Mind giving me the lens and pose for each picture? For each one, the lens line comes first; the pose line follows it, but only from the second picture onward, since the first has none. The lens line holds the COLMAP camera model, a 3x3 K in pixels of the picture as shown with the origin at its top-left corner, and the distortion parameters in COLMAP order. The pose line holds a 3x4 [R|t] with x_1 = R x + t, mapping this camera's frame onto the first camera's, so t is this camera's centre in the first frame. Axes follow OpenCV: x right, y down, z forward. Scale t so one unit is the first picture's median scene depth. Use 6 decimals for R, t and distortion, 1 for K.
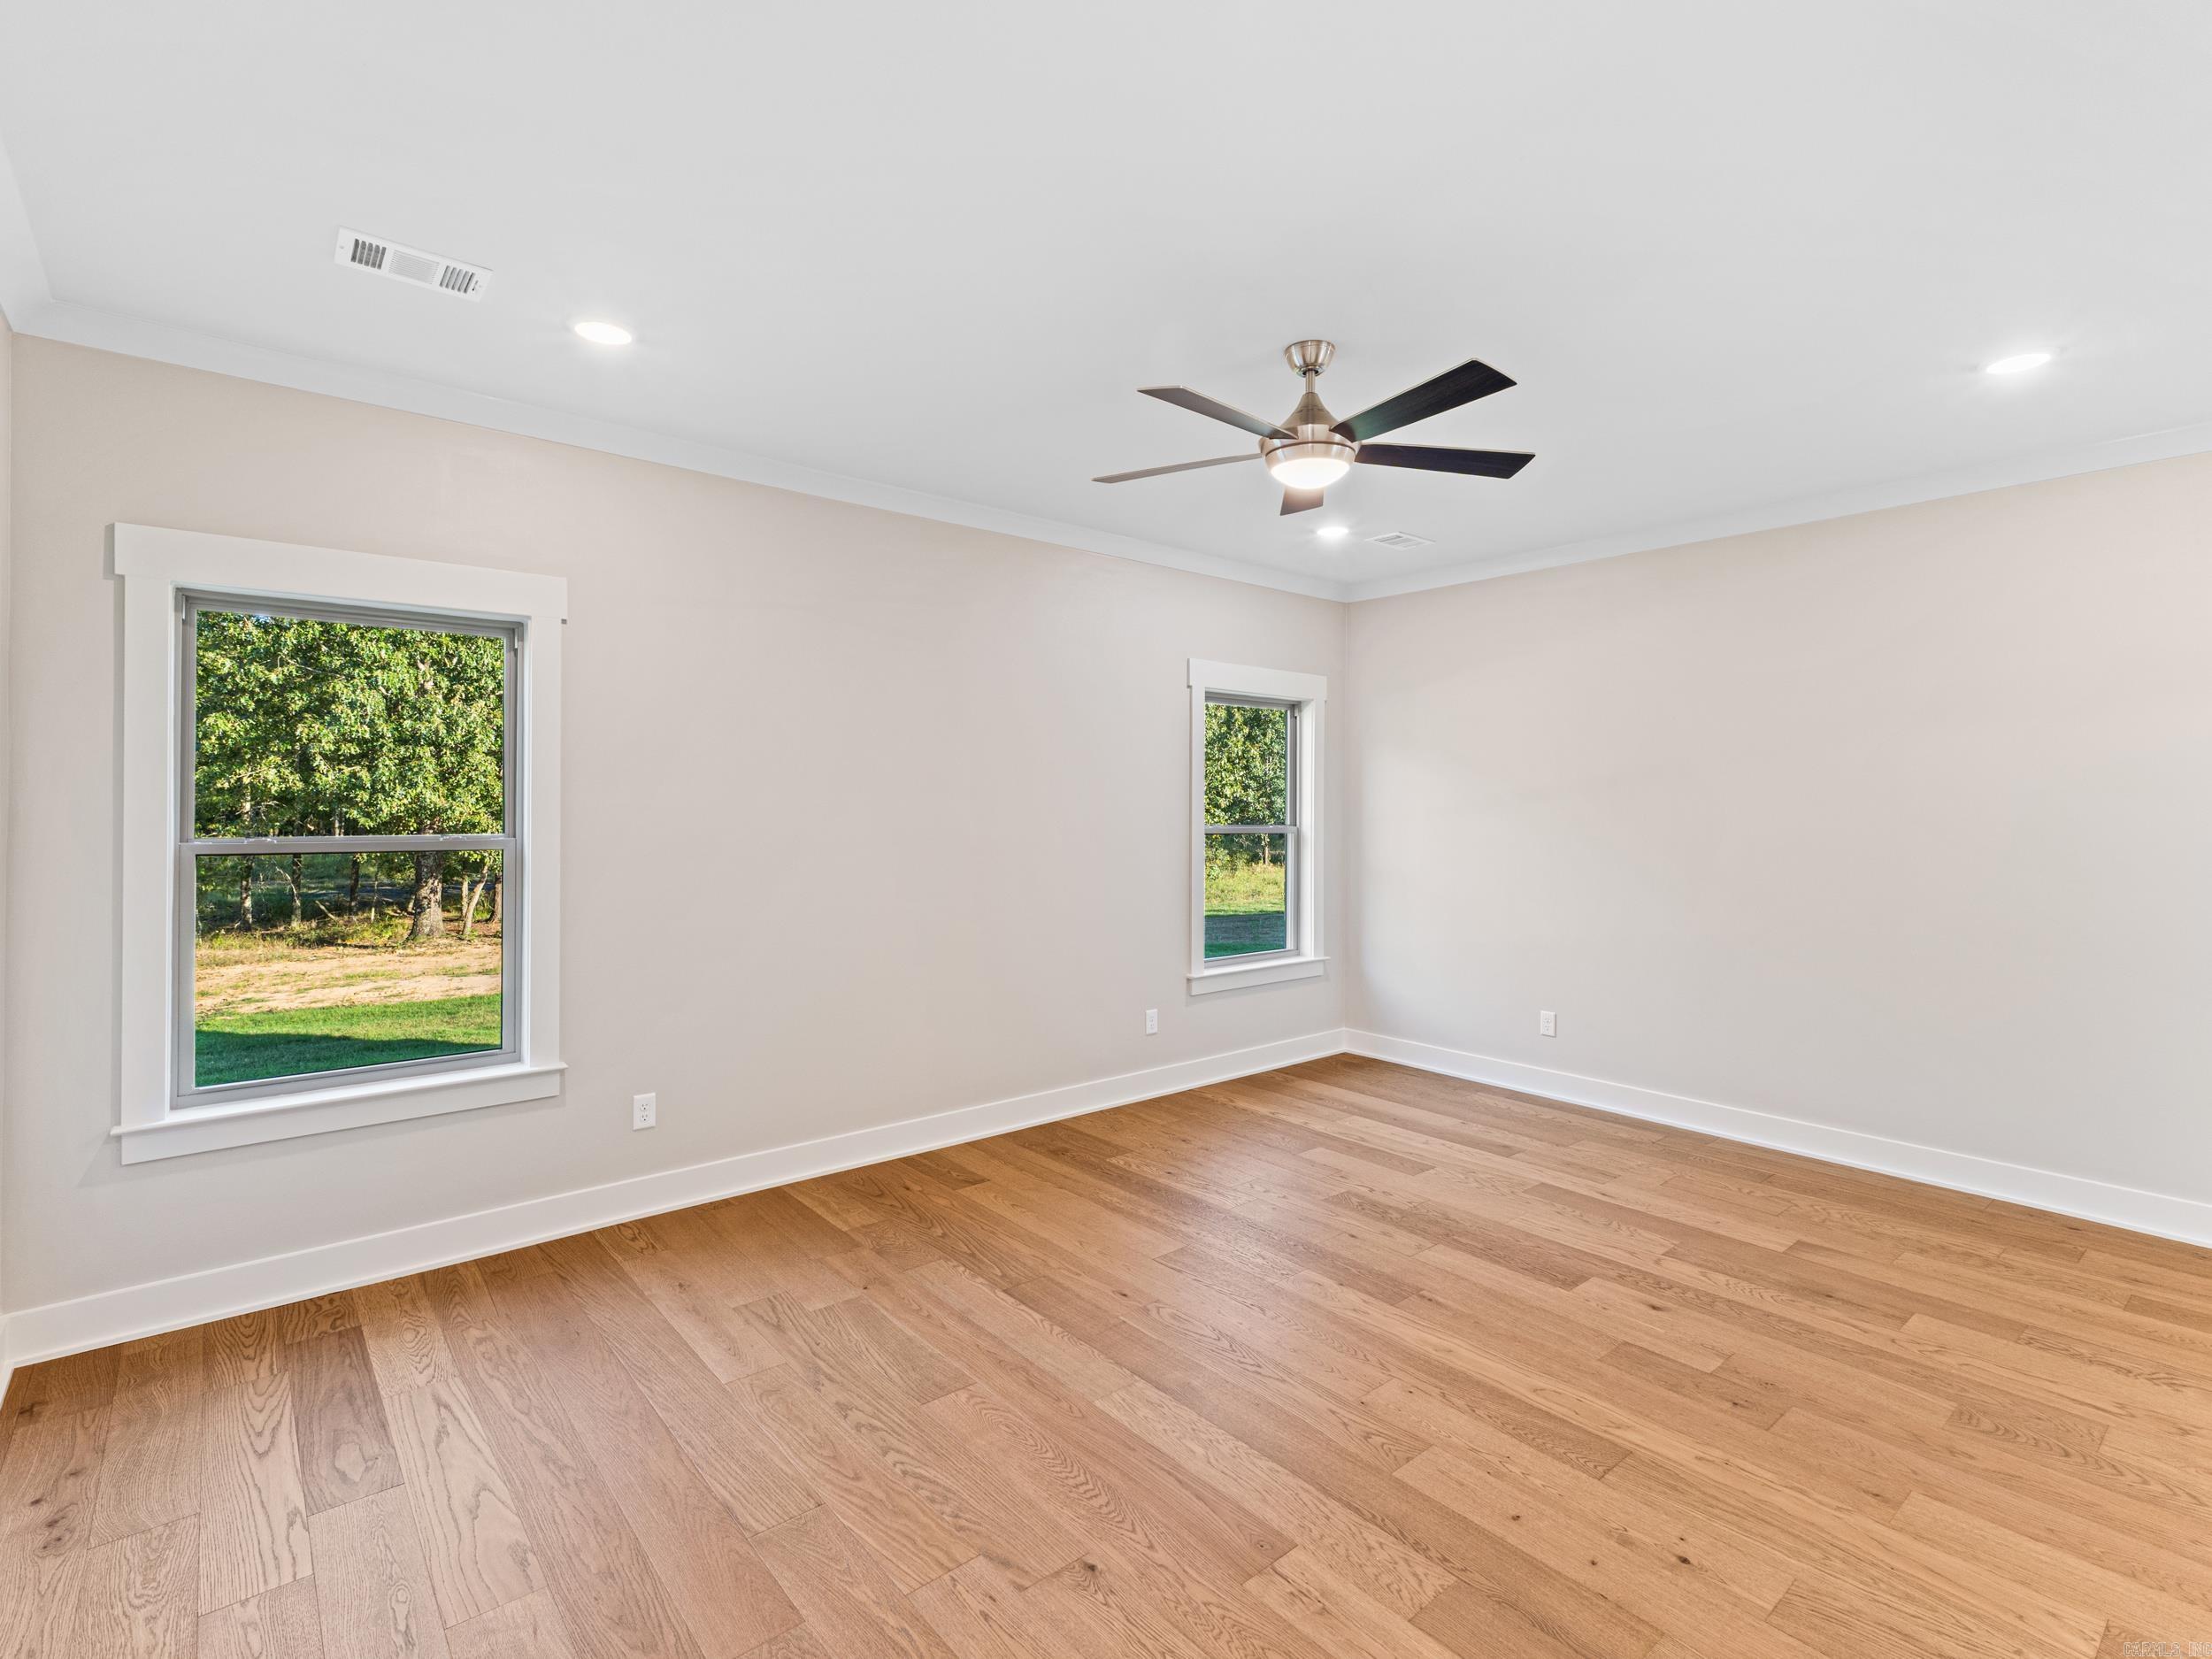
lens RADIAL K [[1049.1, 0, 1105.5], [0, 1049.1, 817.0], [0, 0, 1]] dist [0.007282, -0.001528]
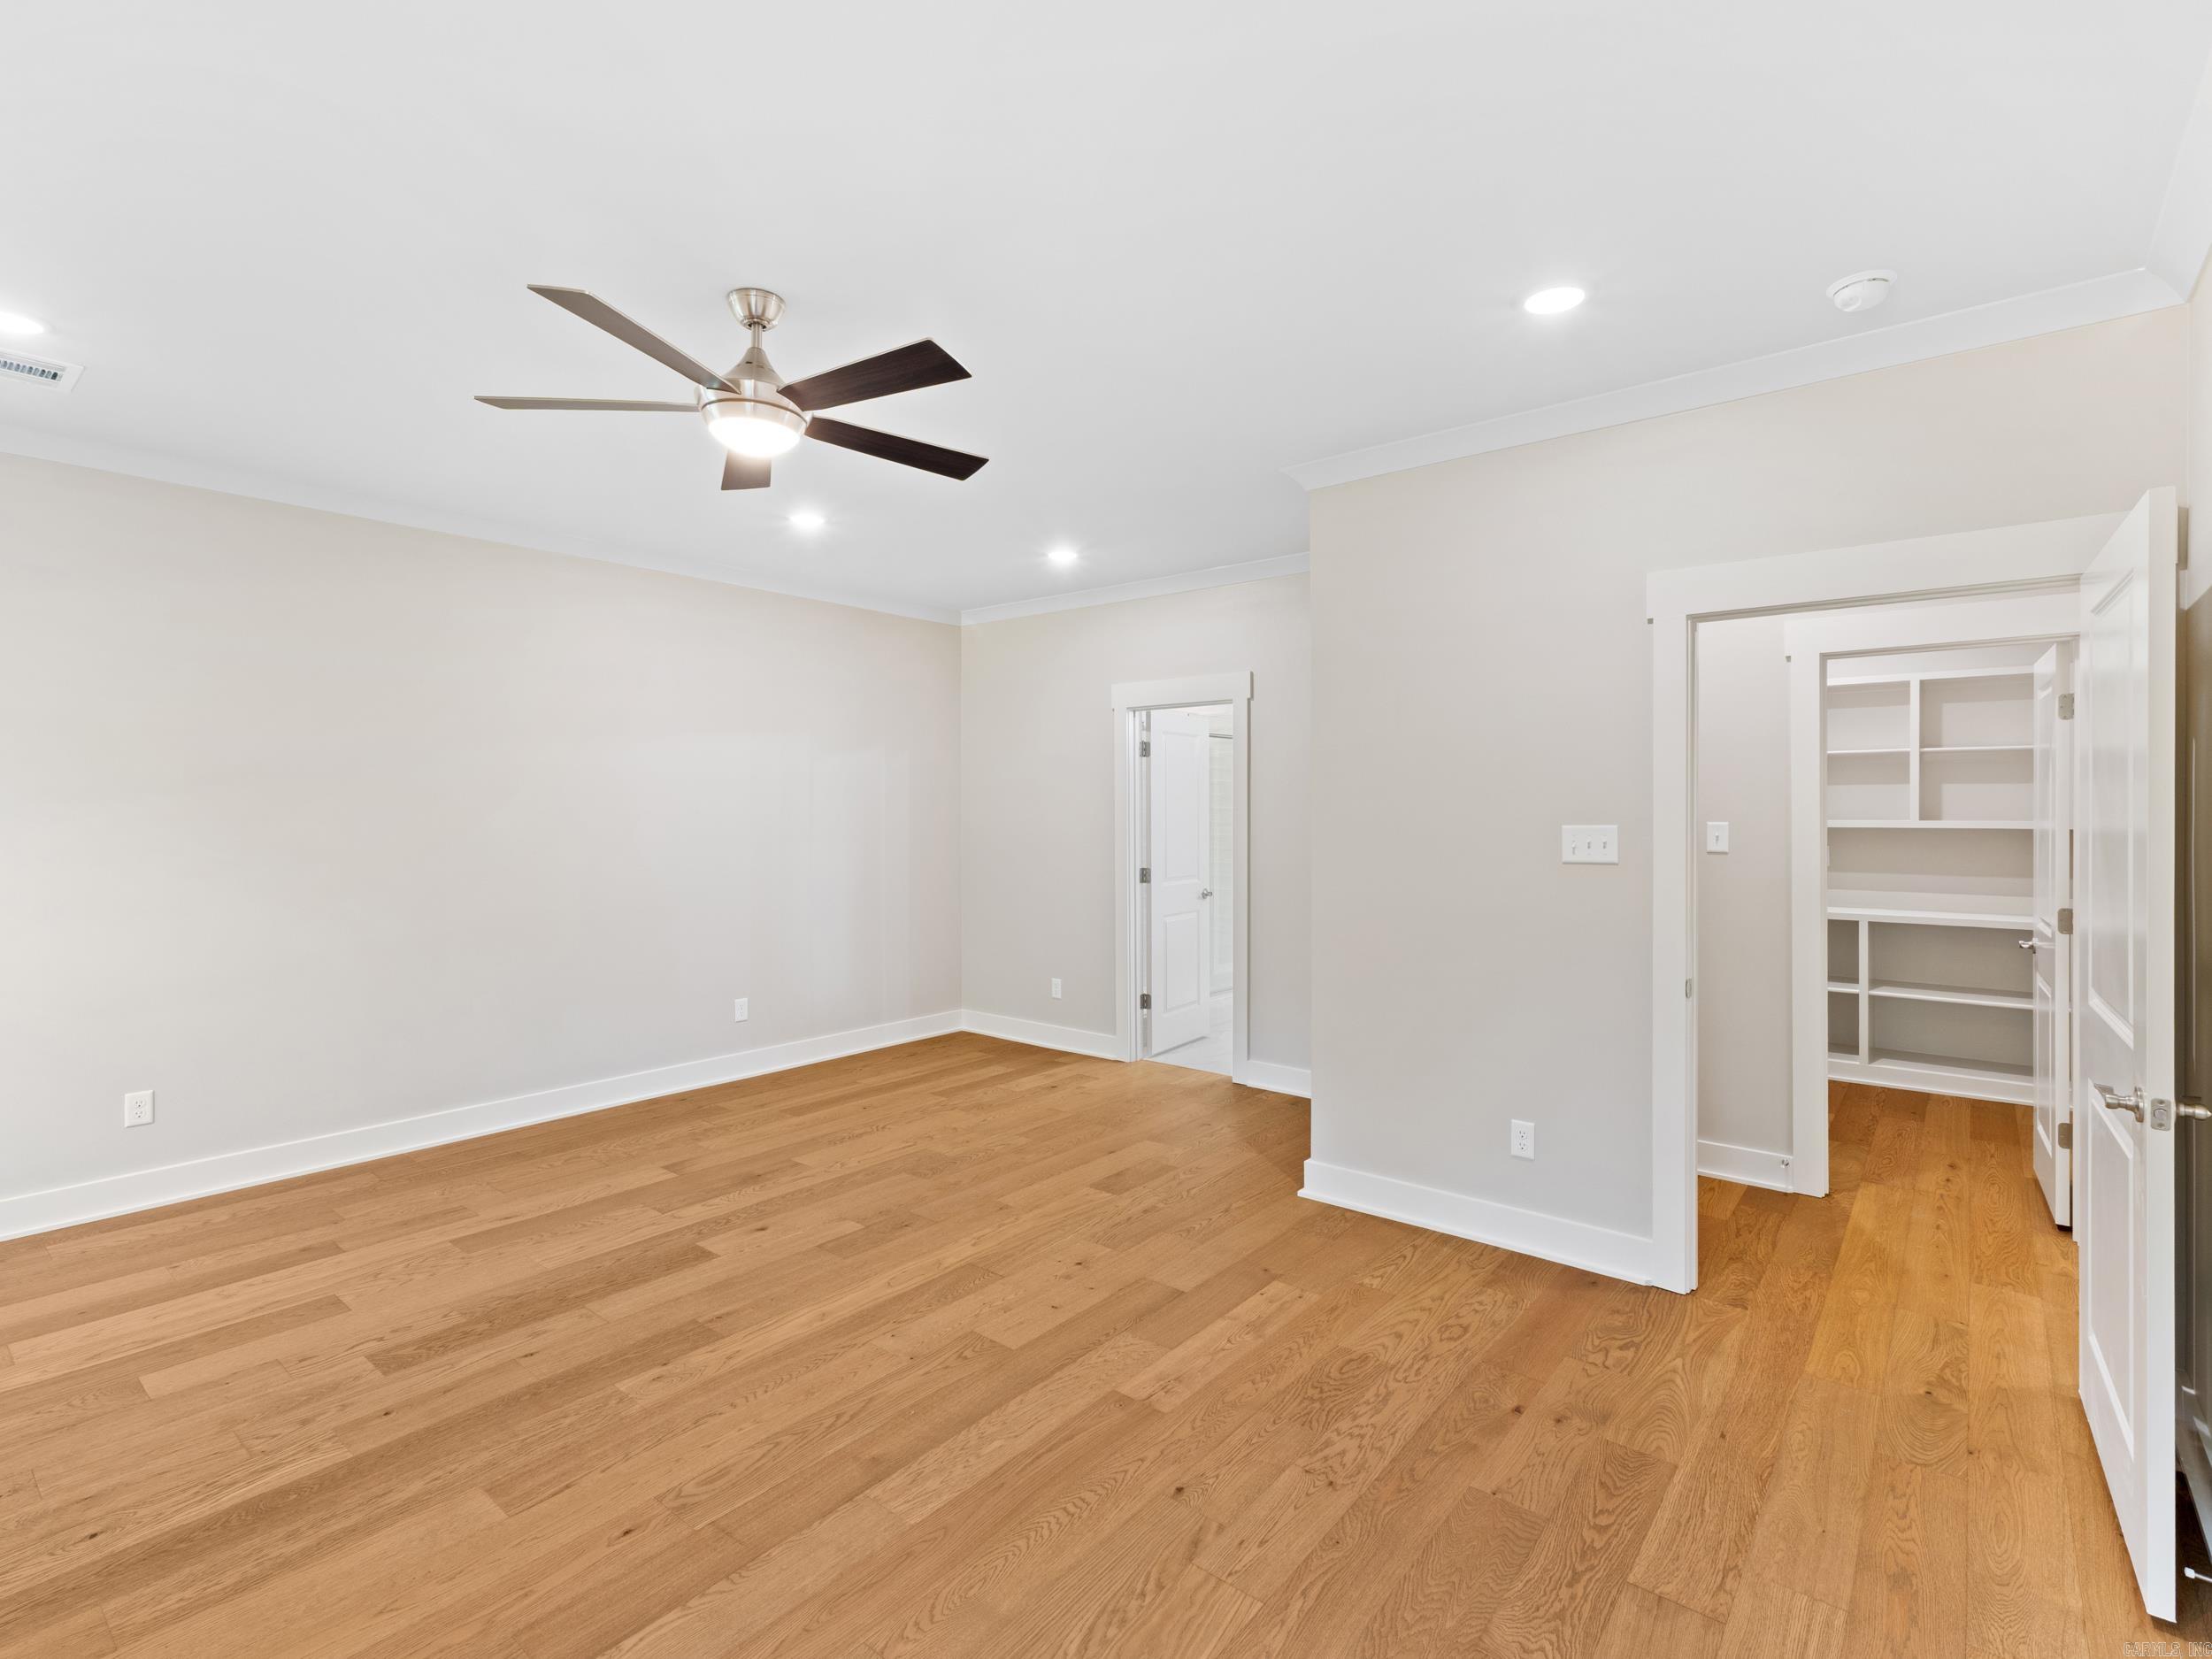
lens RADIAL K [[1049.1, 0, 1103.9], [0, 1049.1, 822.4], [0, 0, 1]] dist [0.007282, -0.001528]
pose [[-0.178099, -0.018132, 0.983845, -0.666840], [0.009742, 0.999749, 0.020189, -0.013318], [-0.983964, 0.013180, -0.177878, 0.776830]]
